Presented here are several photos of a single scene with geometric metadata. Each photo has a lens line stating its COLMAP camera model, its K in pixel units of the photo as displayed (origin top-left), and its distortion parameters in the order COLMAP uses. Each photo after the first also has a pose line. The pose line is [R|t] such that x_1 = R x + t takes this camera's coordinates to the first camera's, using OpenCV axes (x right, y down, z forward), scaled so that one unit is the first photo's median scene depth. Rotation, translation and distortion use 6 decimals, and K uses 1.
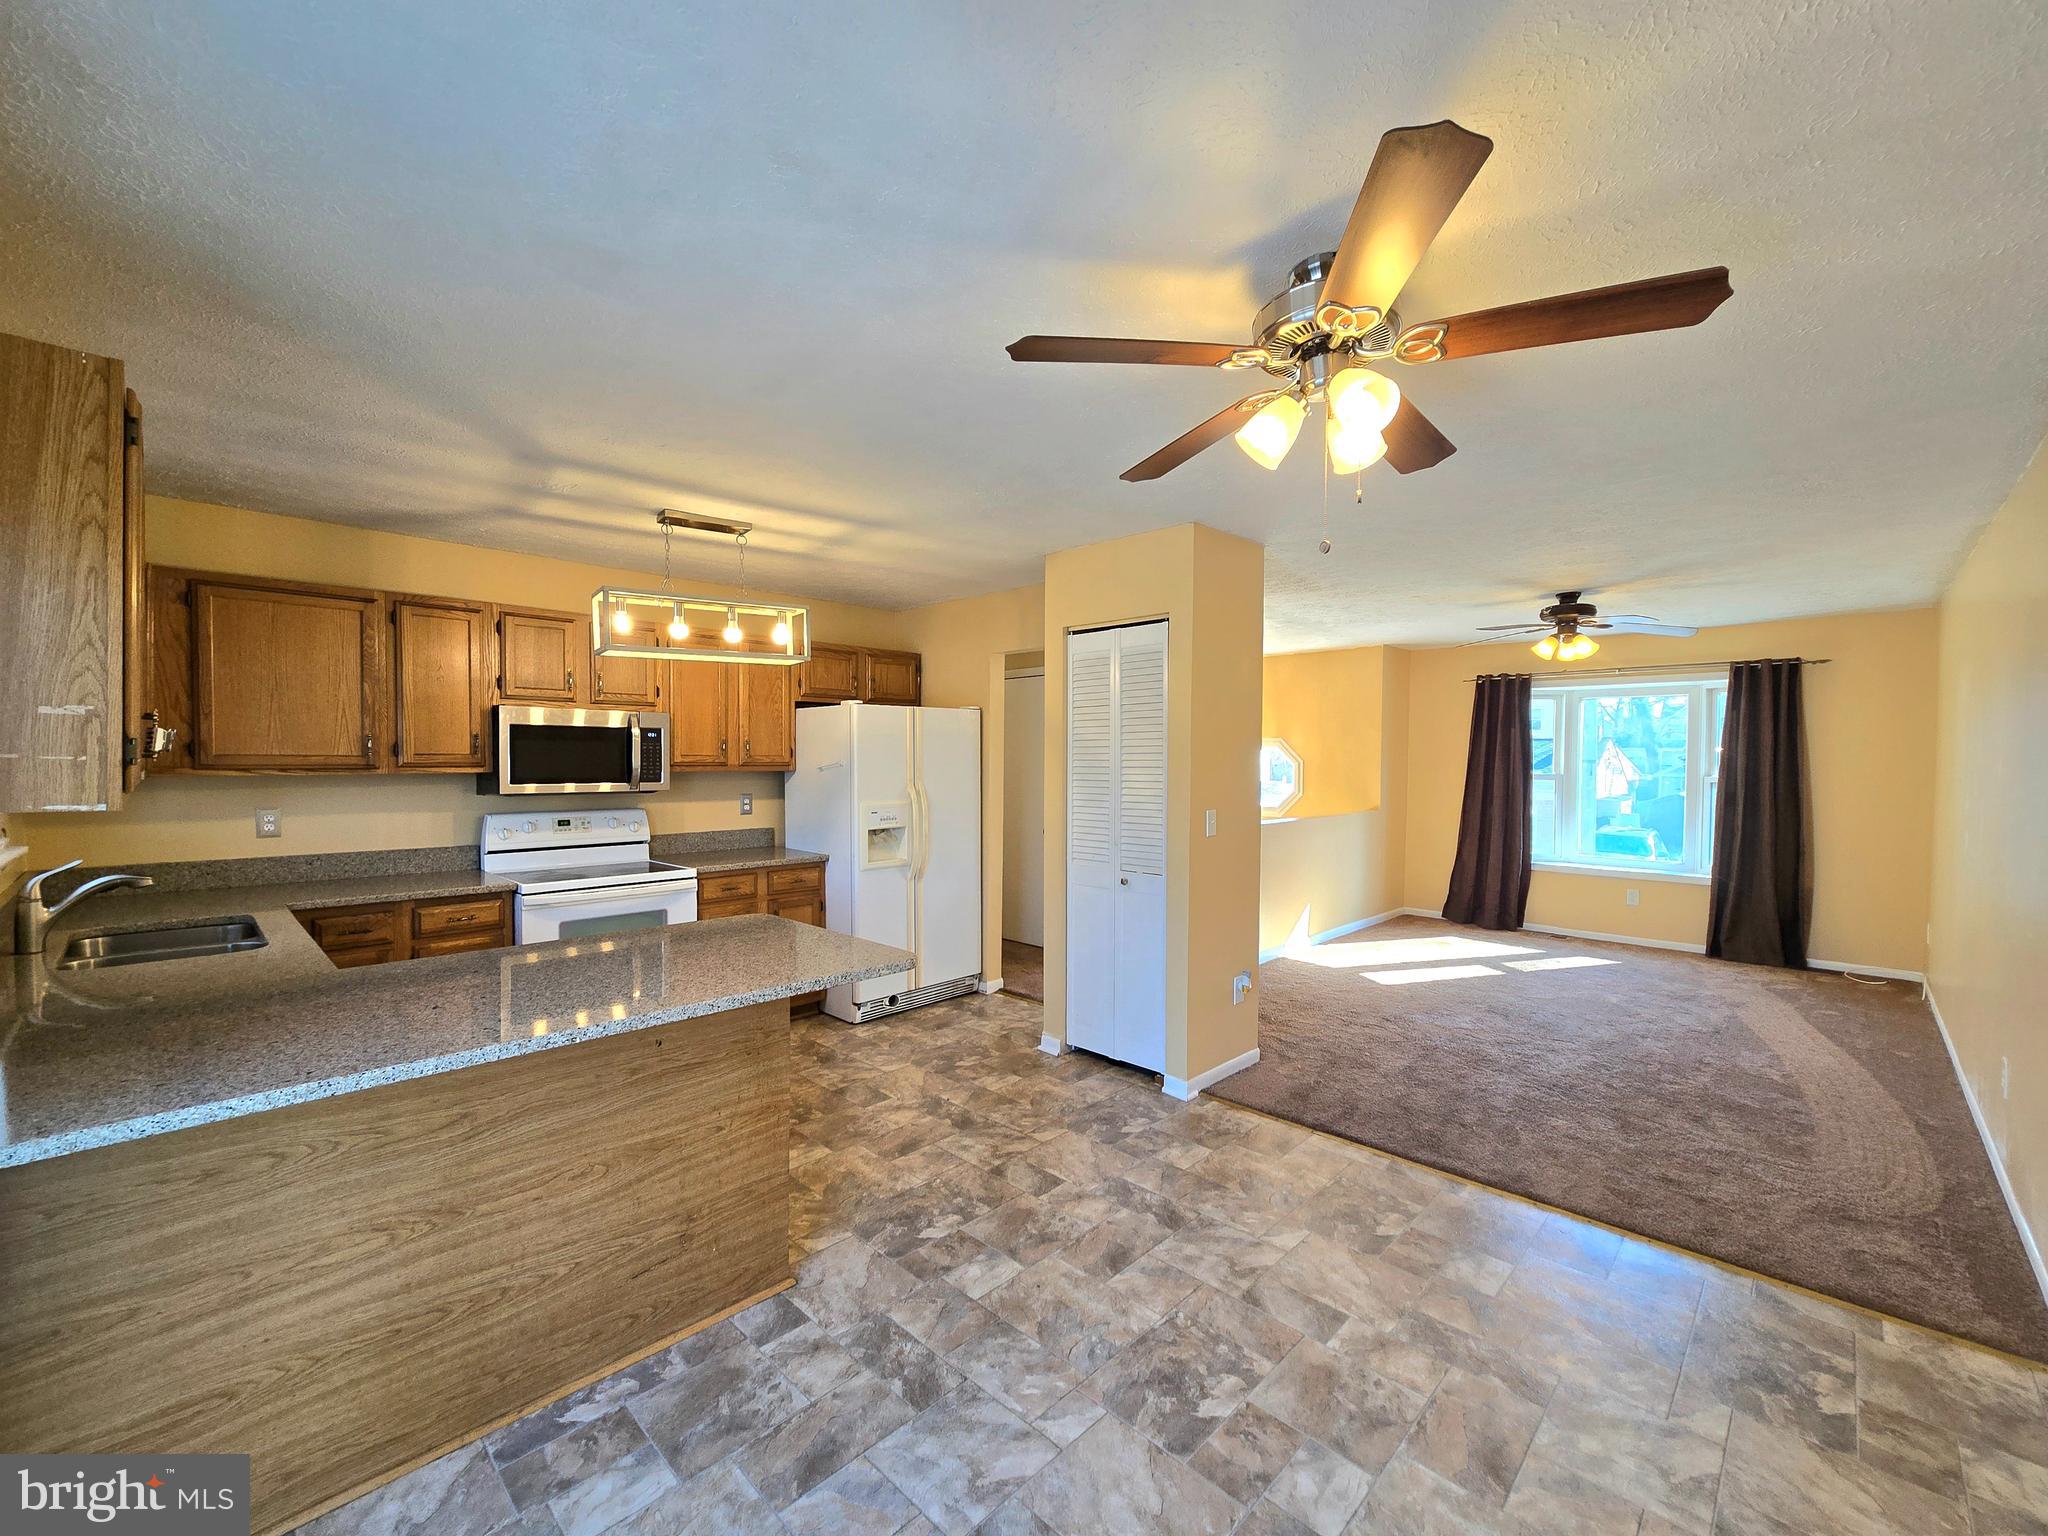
lens RADIAL K [[843.7, 0, 1033.1], [0, 843.7, 775.8], [0, 0, 1]] dist [-0.004218, 0.003121]
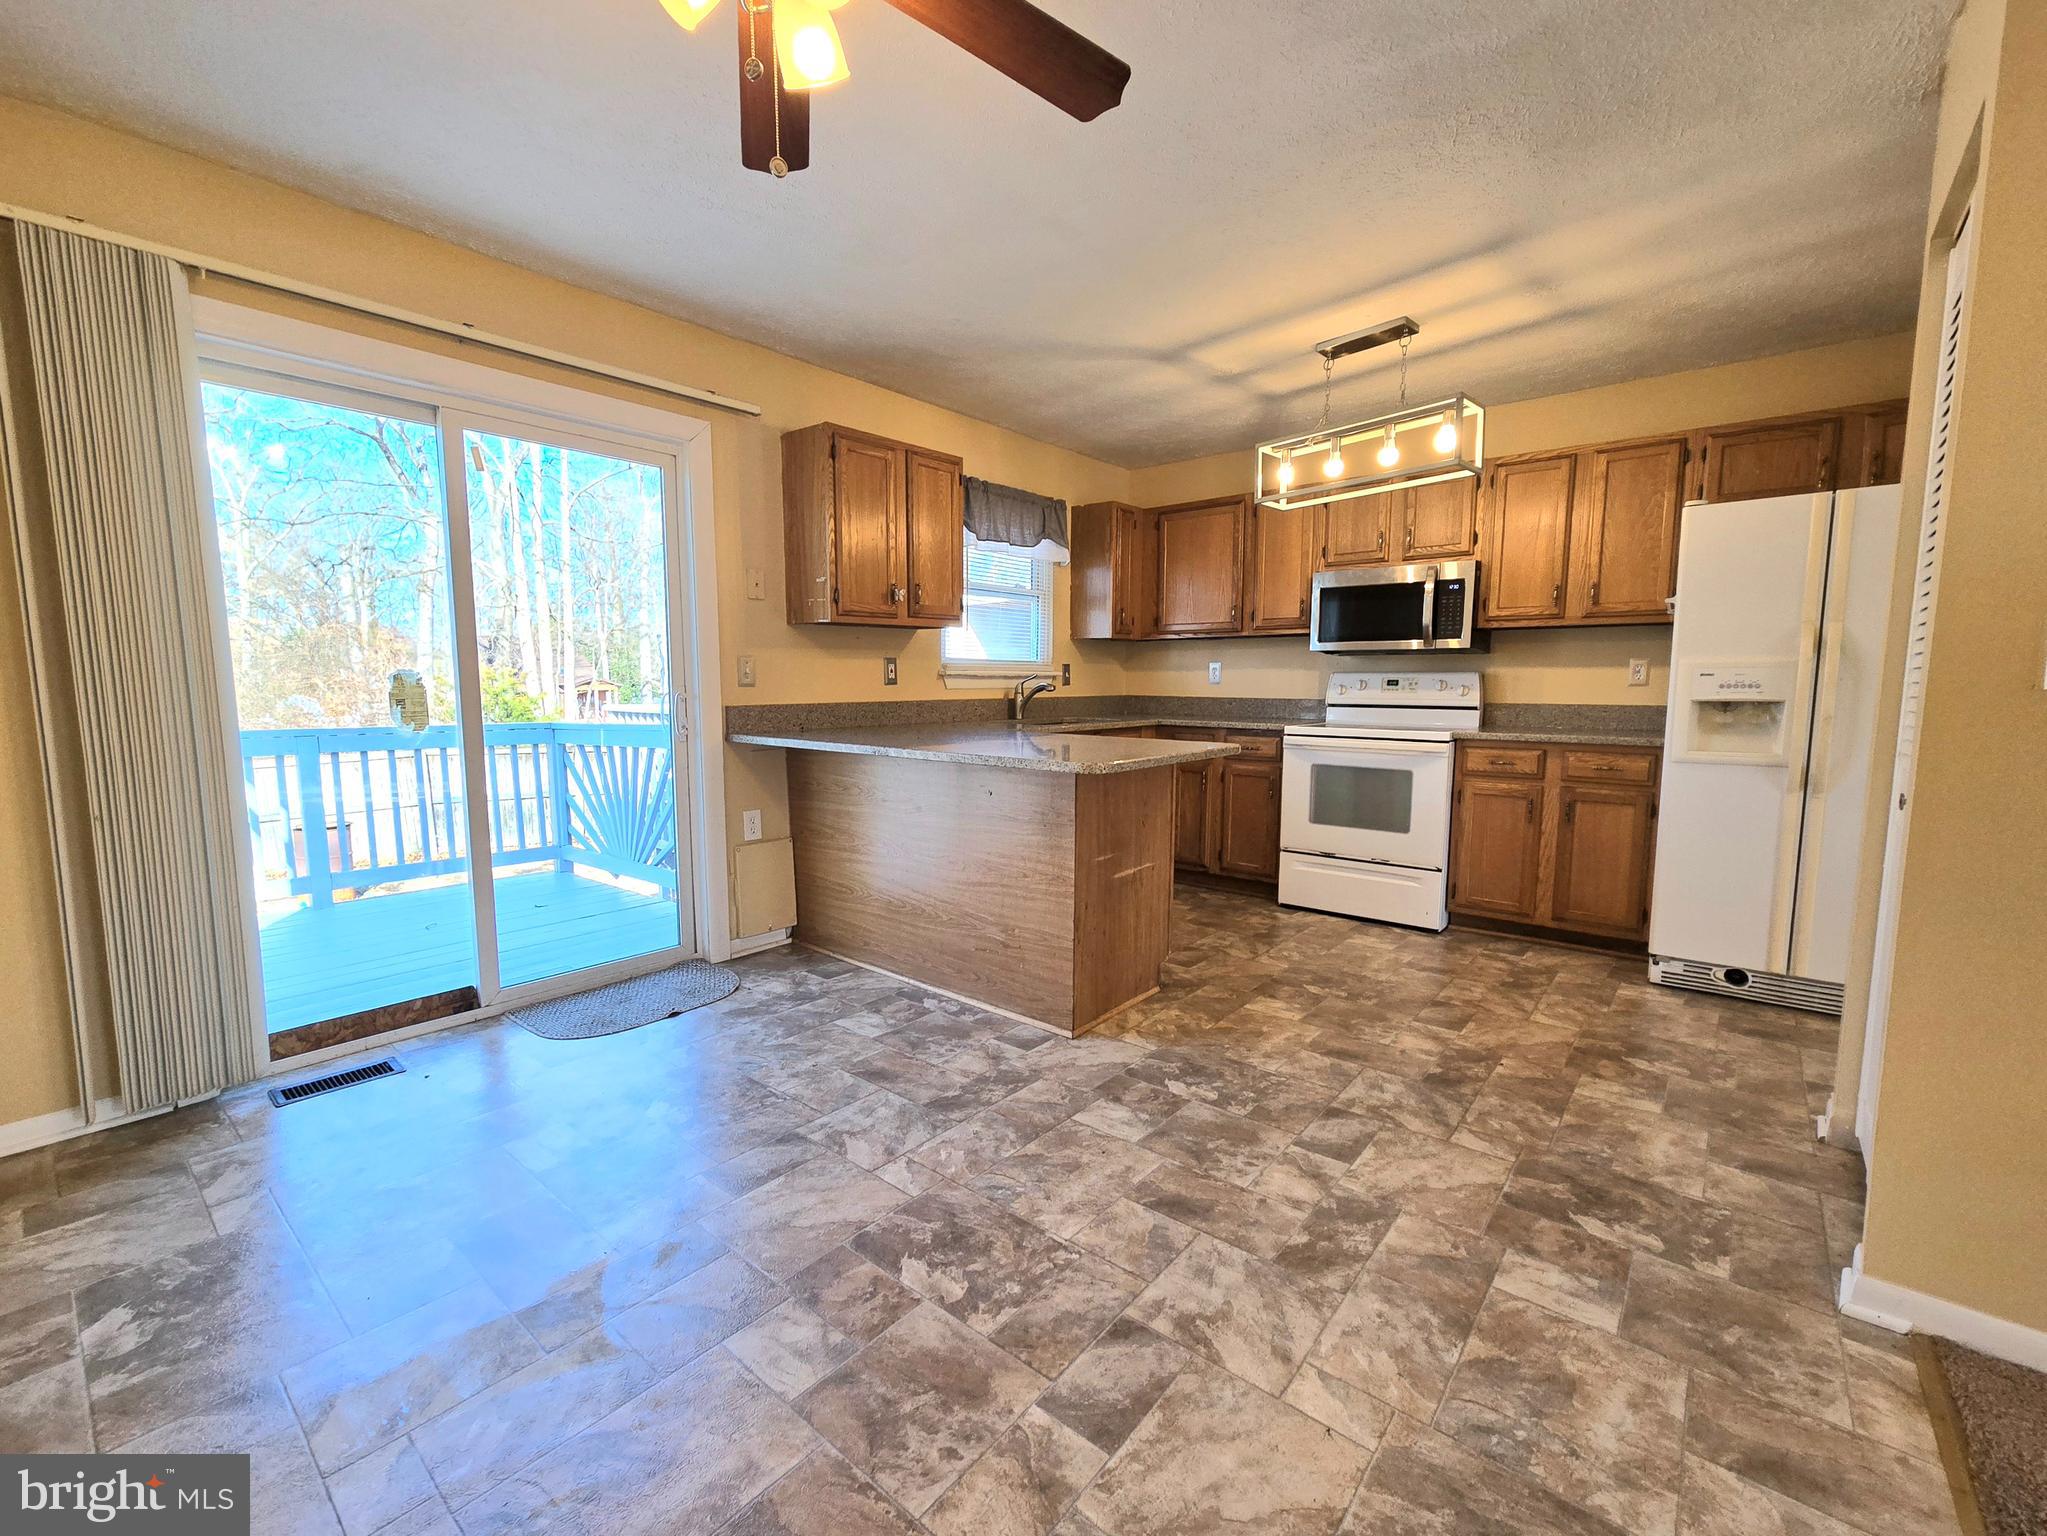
lens RADIAL K [[863.7, 0, 1029.1], [0, 863.7, 778.1], [0, 0, 1]] dist [-0.001864, 0.000840]
pose [[0.075447, 0.107506, -0.991338, 0.657680], [-0.023536, 0.994086, 0.106013, 0.097517], [0.996872, 0.015334, 0.077531, 0.657385]]
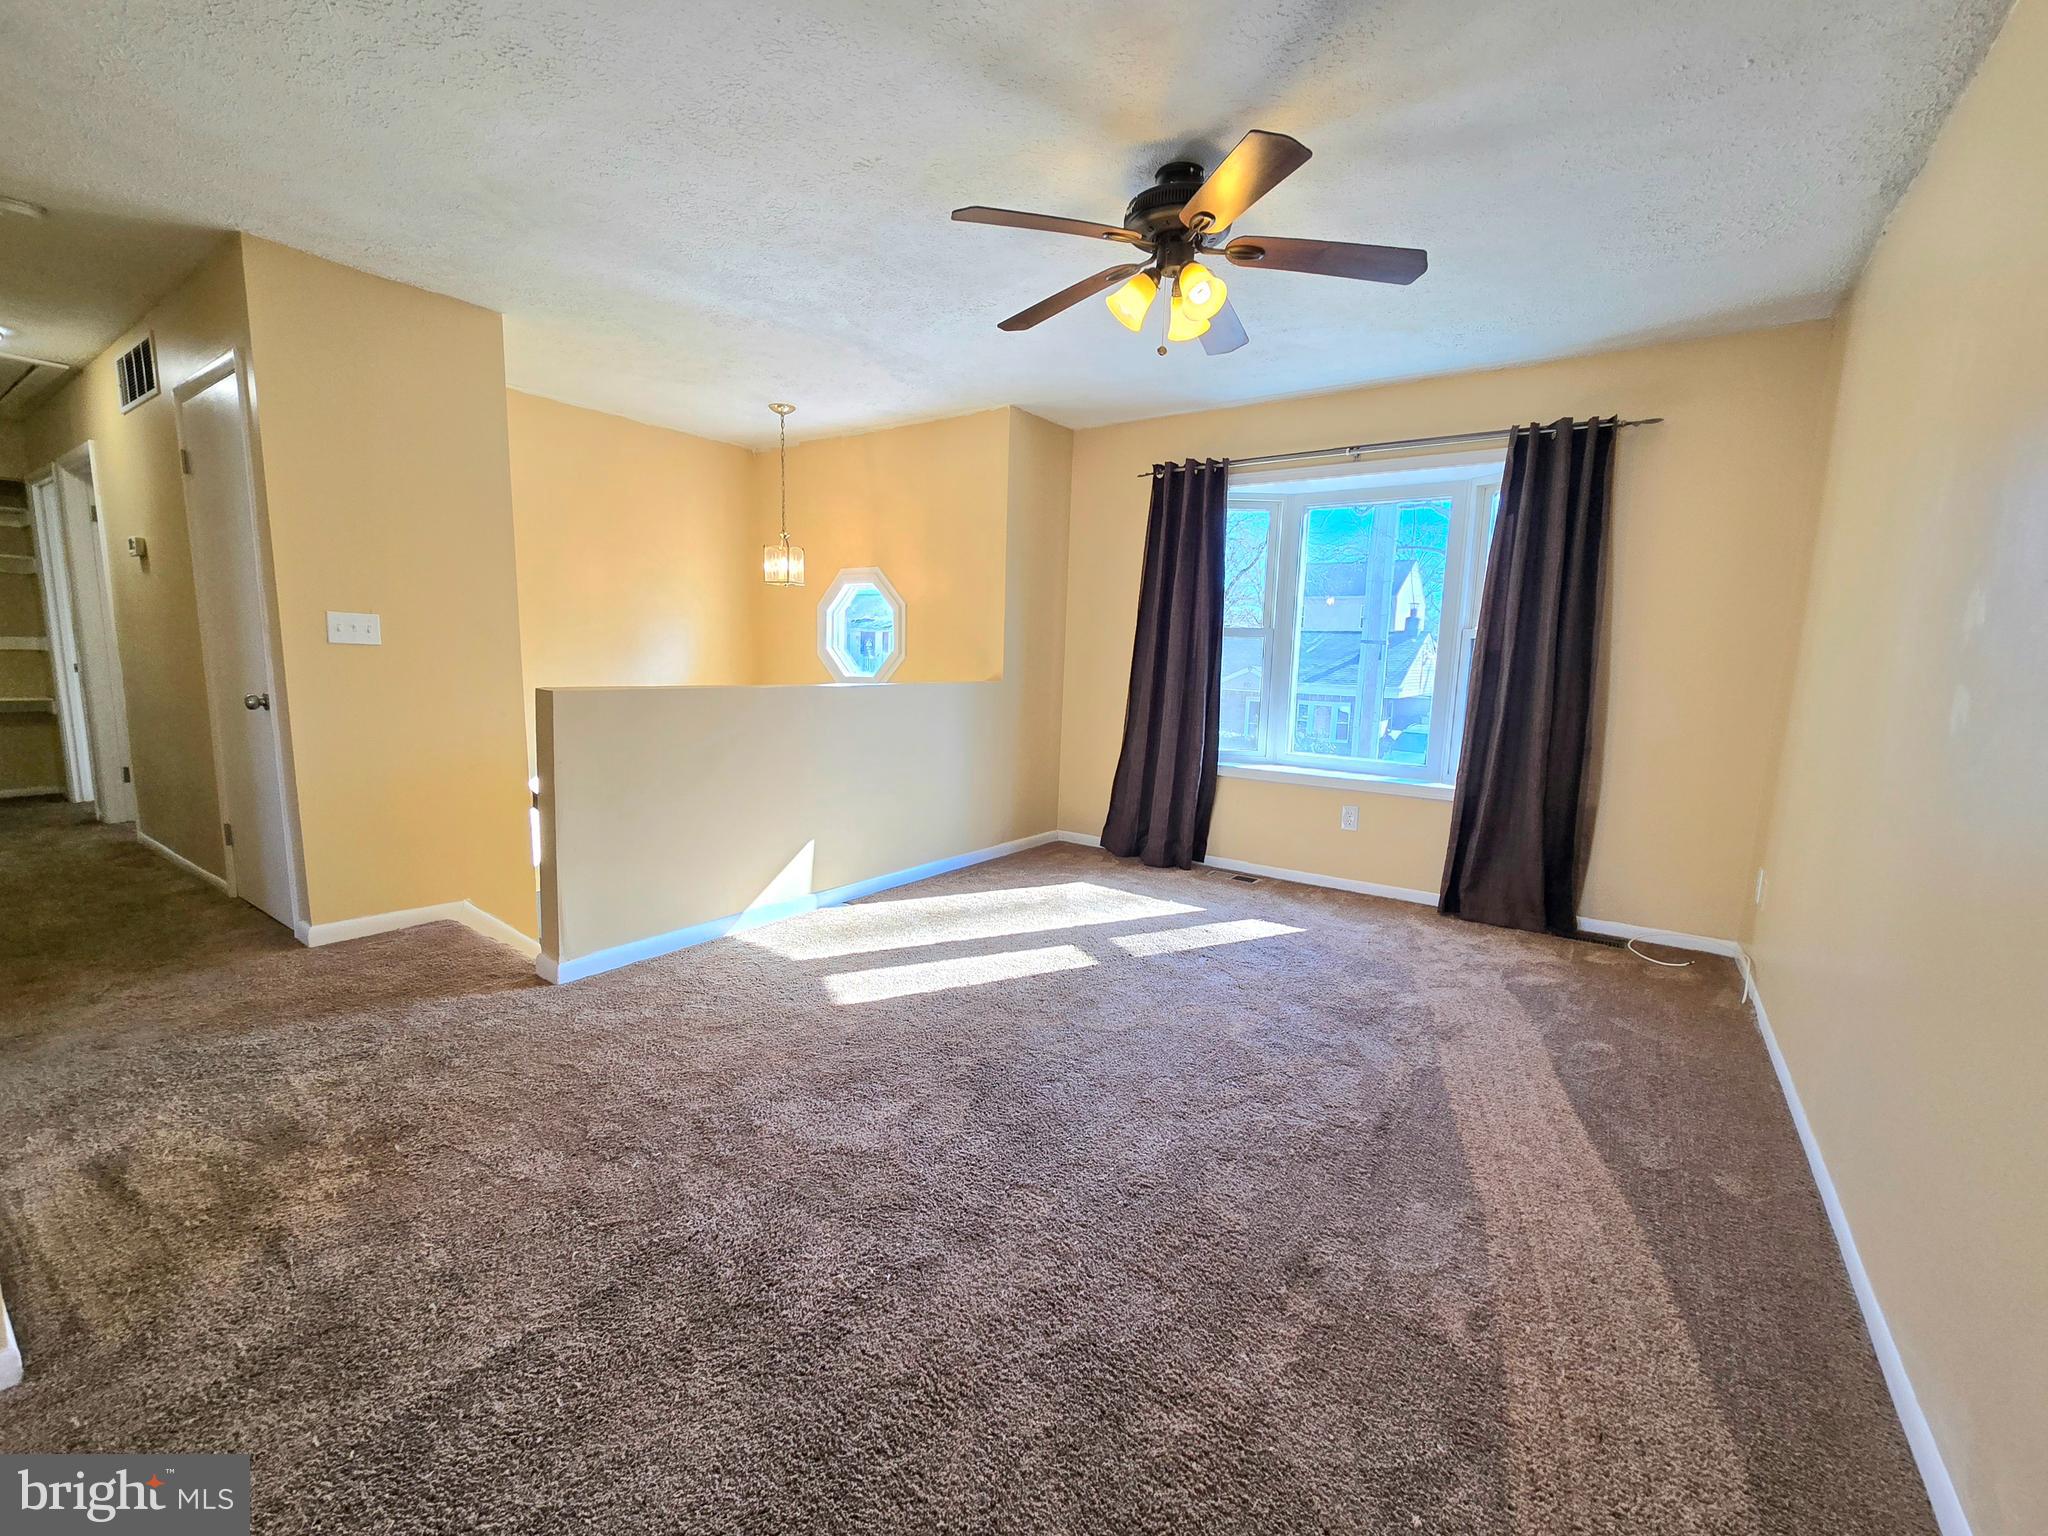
lens RADIAL K [[864.1, 0, 1029.6], [0, 864.1, 778.1], [0, 0, 1]] dist [-0.001864, 0.000840]
pose [[0.987761, -0.002715, 0.155953, 0.826361], [-0.016384, 0.992511, 0.121048, 0.084451], [-0.155114, -0.122121, 0.980319, 0.886828]]
